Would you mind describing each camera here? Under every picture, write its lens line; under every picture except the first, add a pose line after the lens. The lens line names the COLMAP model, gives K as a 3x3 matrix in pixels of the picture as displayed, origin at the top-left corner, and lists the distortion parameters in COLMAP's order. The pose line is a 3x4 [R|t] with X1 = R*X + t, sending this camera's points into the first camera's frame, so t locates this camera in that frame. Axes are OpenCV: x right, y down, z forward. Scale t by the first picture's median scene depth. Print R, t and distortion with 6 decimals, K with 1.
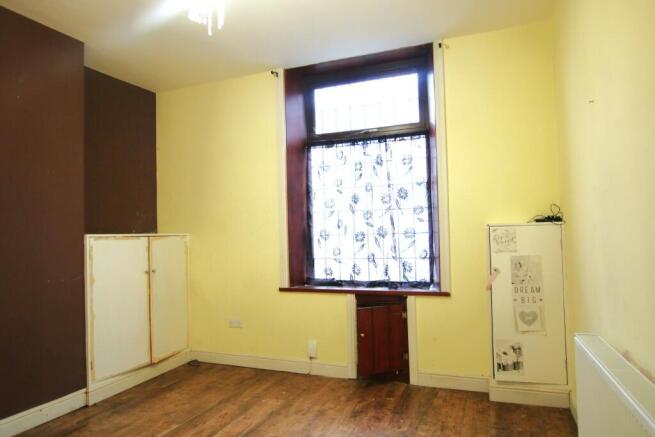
lens RADIAL K [[411.8, 0, 327.5], [0, 411.8, 218.5], [0, 0, 1]] dist [-0.038894, 0.001638]
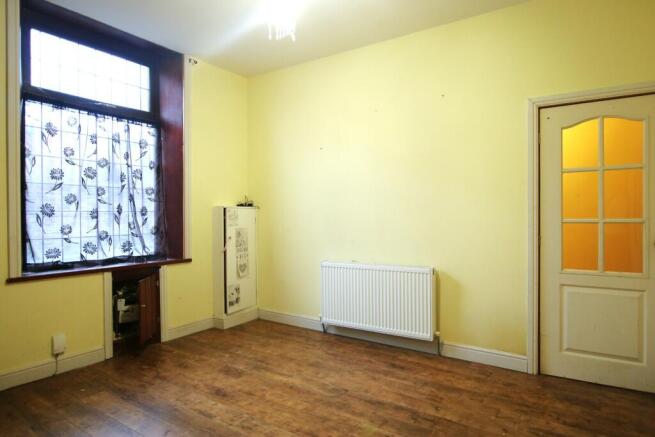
lens RADIAL K [[411.8, 0, 327.5], [0, 411.8, 218.5], [0, 0, 1]] dist [-0.038894, 0.001638]
pose [[0.186149, 0.015011, 0.982407, -0.843987], [-0.039288, 0.999197, -0.007823, 0.047507], [-0.981736, -0.037141, 0.186589, 0.339247]]
